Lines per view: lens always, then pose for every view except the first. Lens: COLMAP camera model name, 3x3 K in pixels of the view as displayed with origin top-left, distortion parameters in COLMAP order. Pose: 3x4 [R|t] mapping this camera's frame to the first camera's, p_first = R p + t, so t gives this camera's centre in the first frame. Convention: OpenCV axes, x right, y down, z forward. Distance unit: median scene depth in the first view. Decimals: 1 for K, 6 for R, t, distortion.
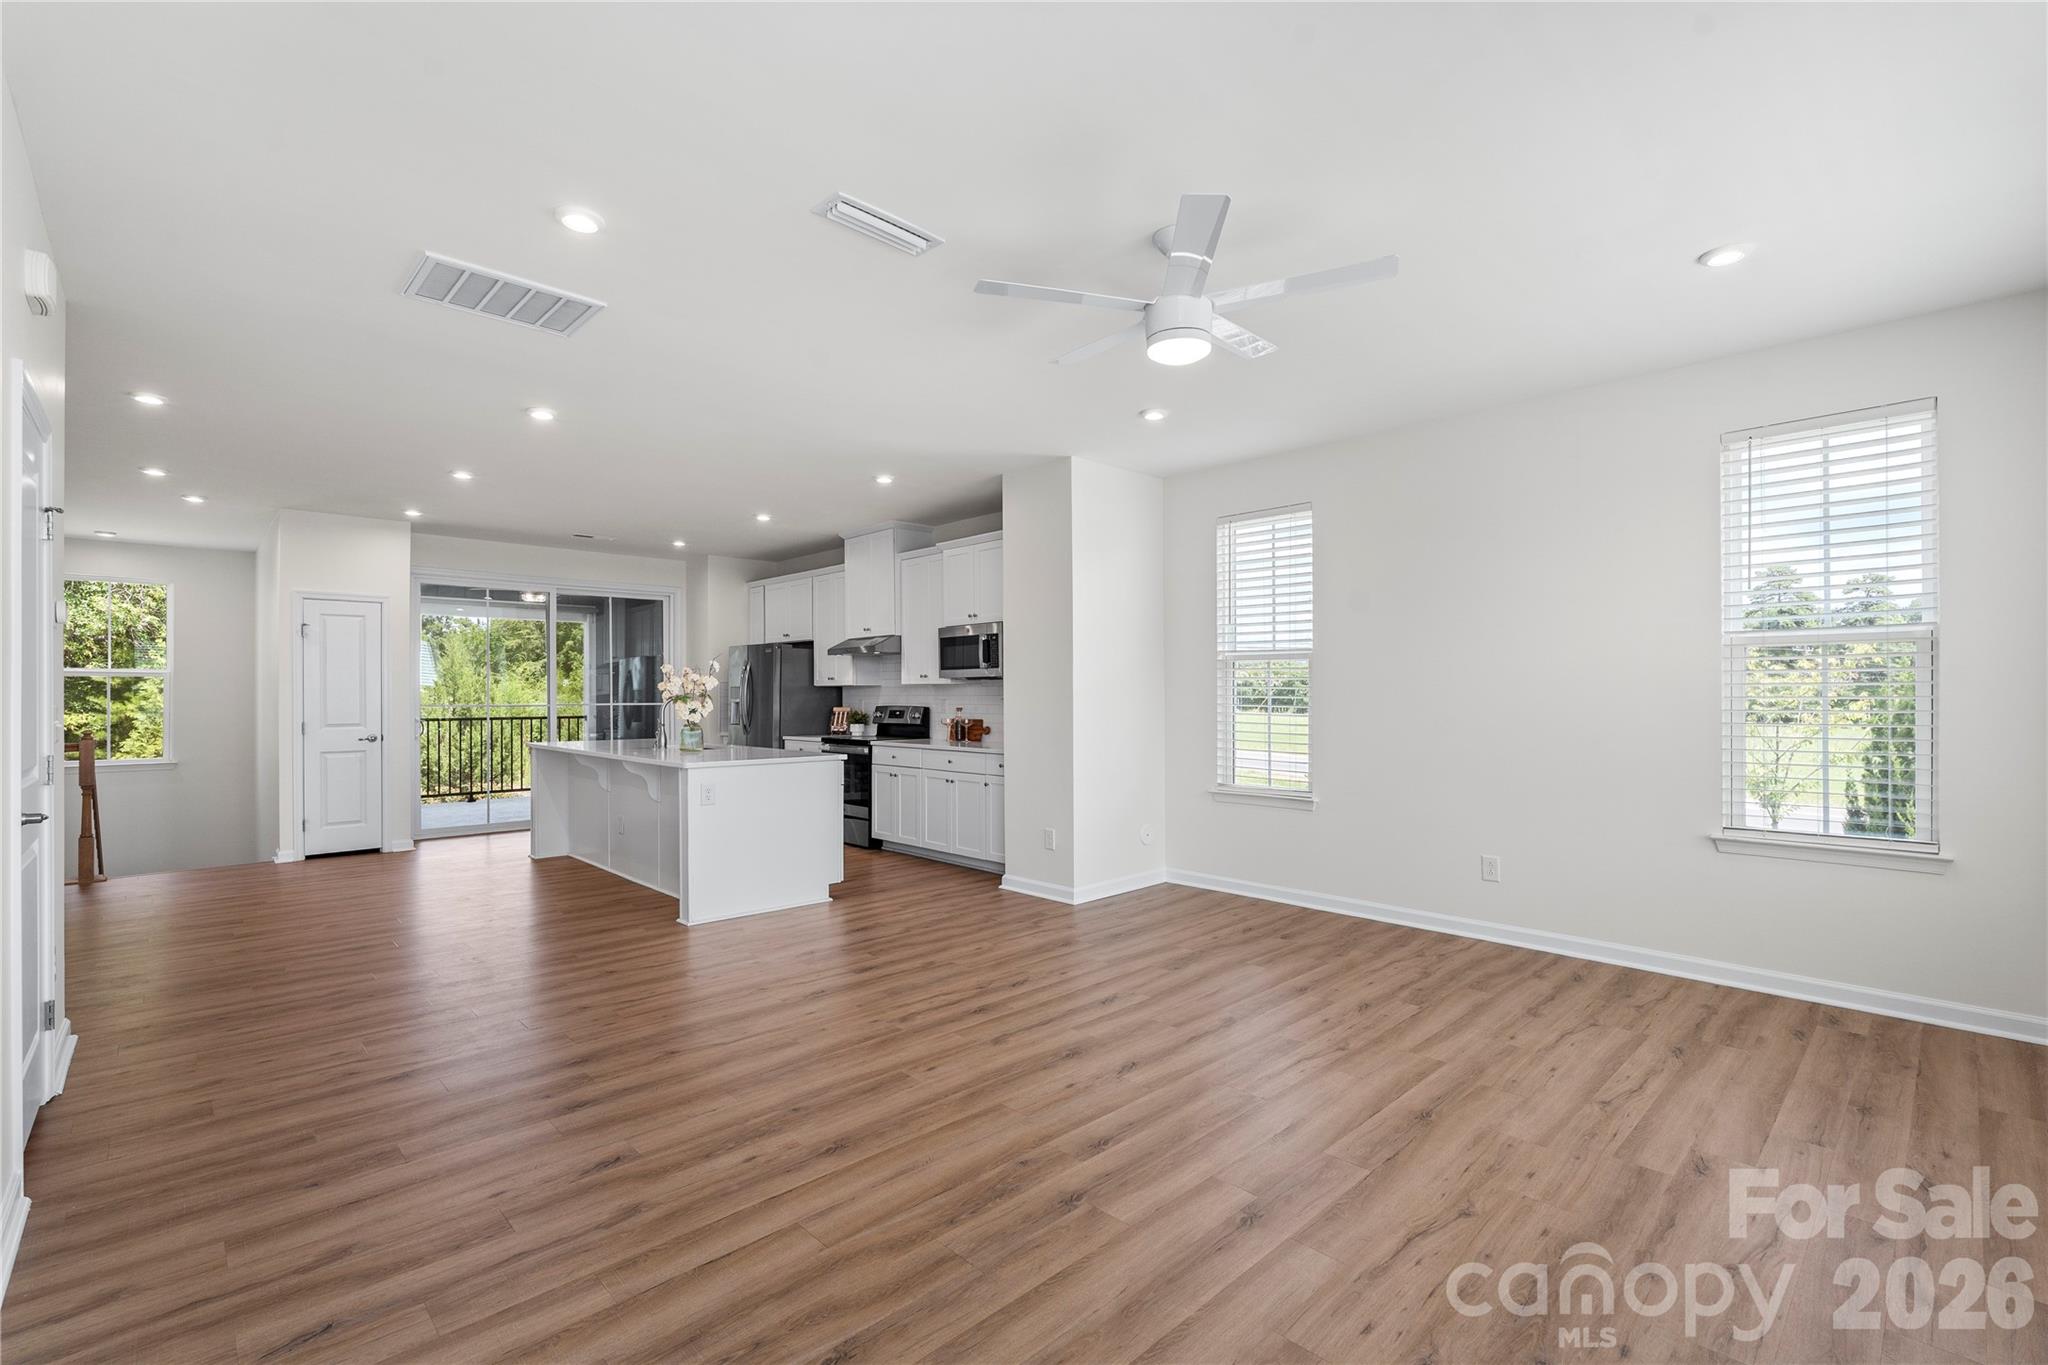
lens RADIAL K [[907.9, 0, 1042.2], [0, 907.9, 698.4], [0, 0, 1]] dist [-0.006667, 0.001620]
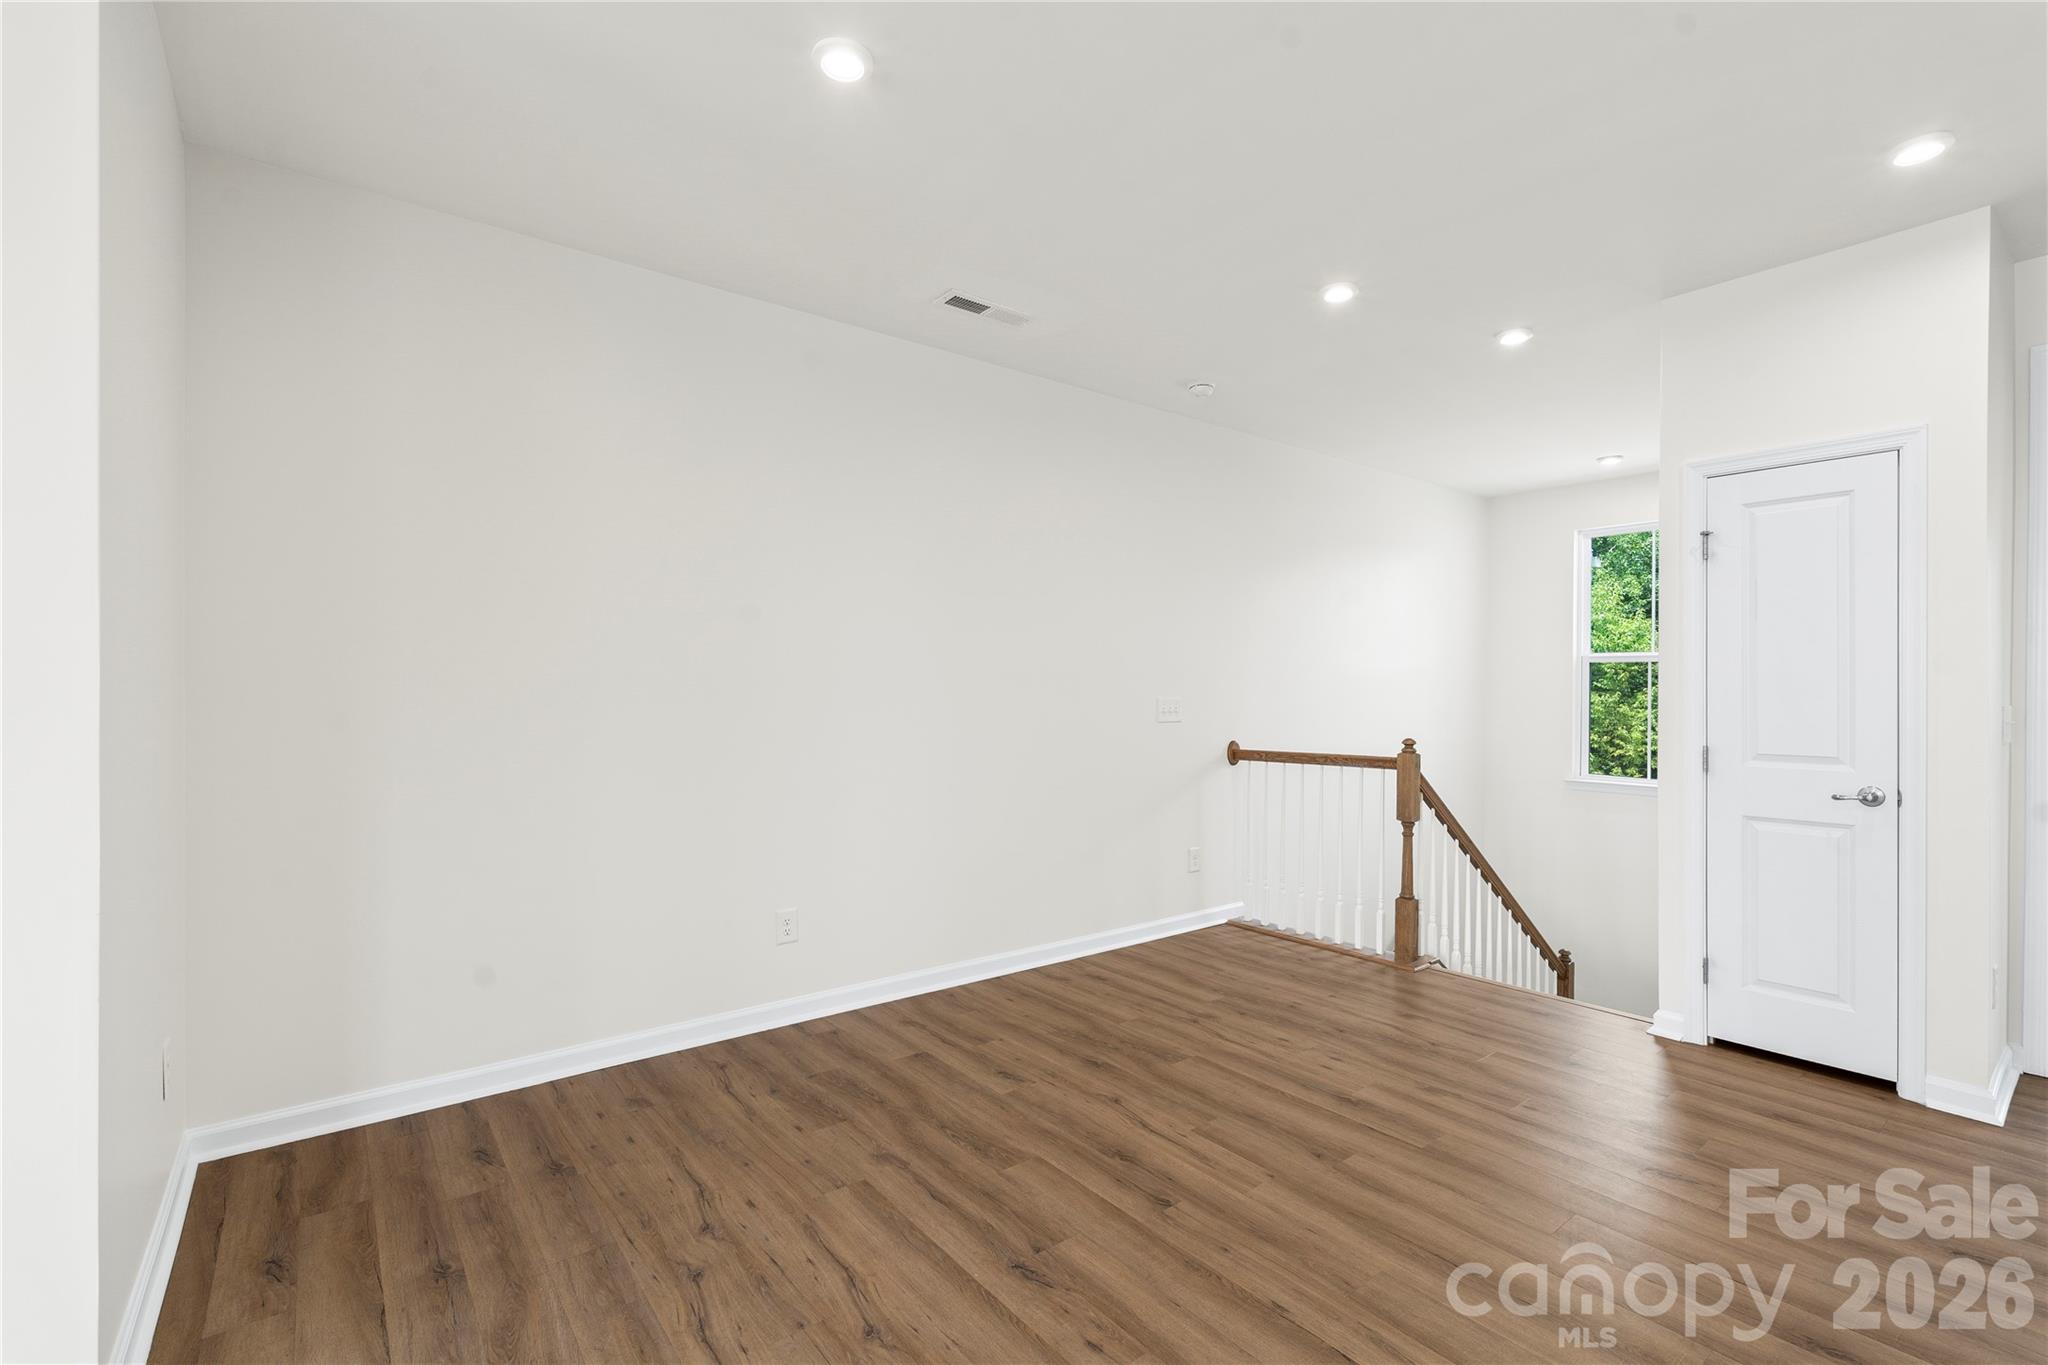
lens RADIAL K [[907.9, 0, 1028.9], [0, 907.9, 682.6], [0, 0, 1]] dist [-0.006667, 0.001620]
pose [[-0.118976, 0.001323, -0.992896, -0.381954], [-0.003249, 0.999993, 0.001721, -0.007313], [0.992892, 0.003431, -0.118971, 0.851688]]
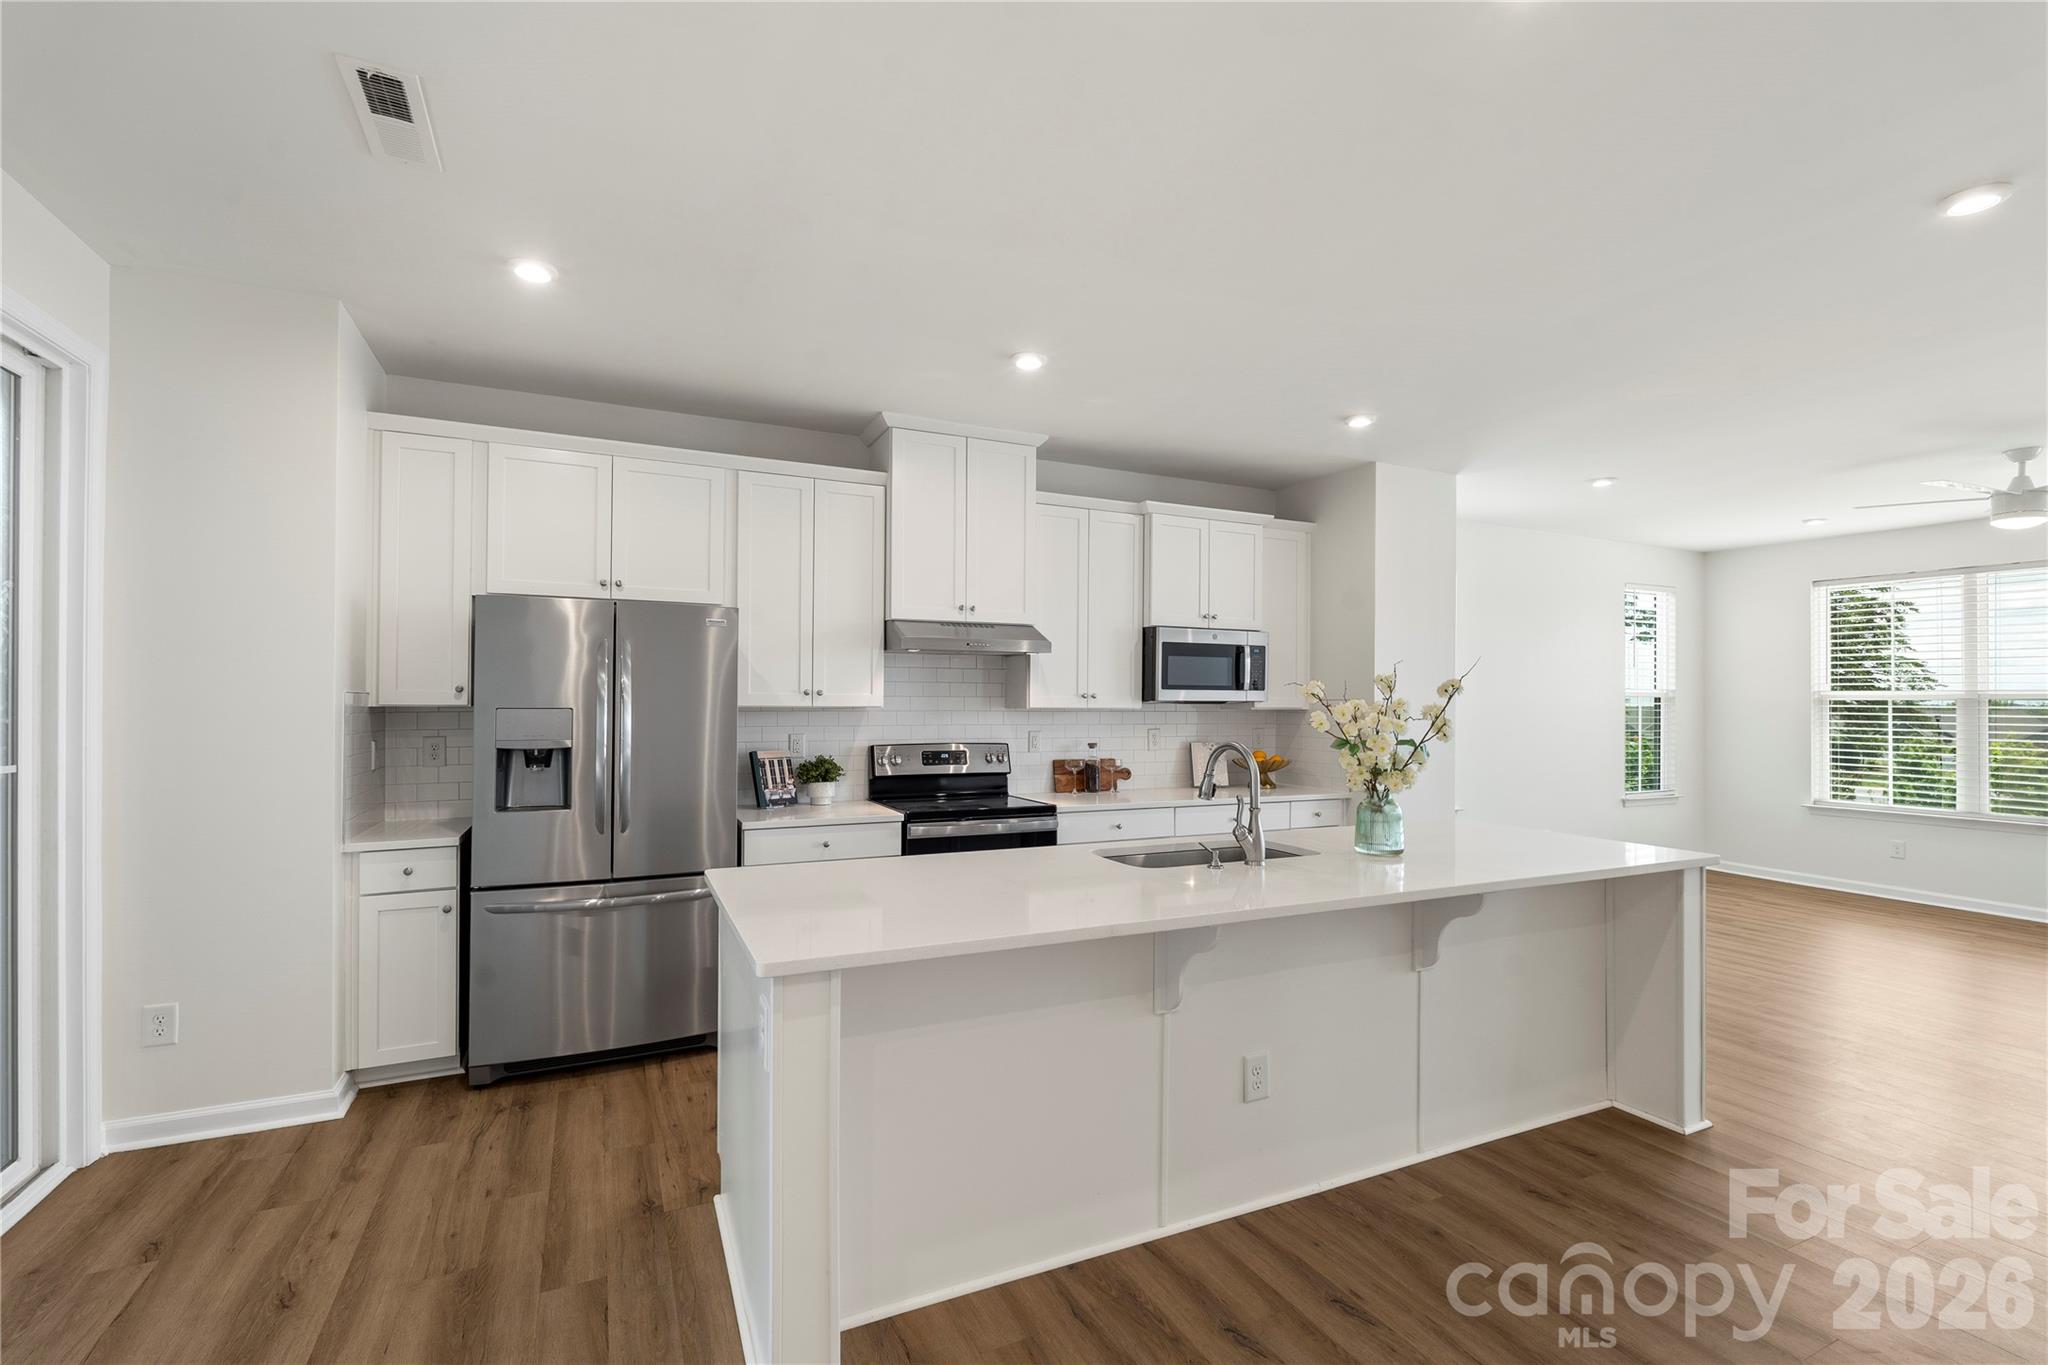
lens RADIAL K [[907.9, 0, 1028.9], [0, 907.9, 688.9], [0, 0, 1]] dist [-0.006667, 0.001620]
pose [[0.321424, 0.017748, 0.946769, -0.948397], [-0.006696, 0.999842, -0.016470, -0.023236], [-0.946912, -0.001046, 0.321492, 1.053558]]
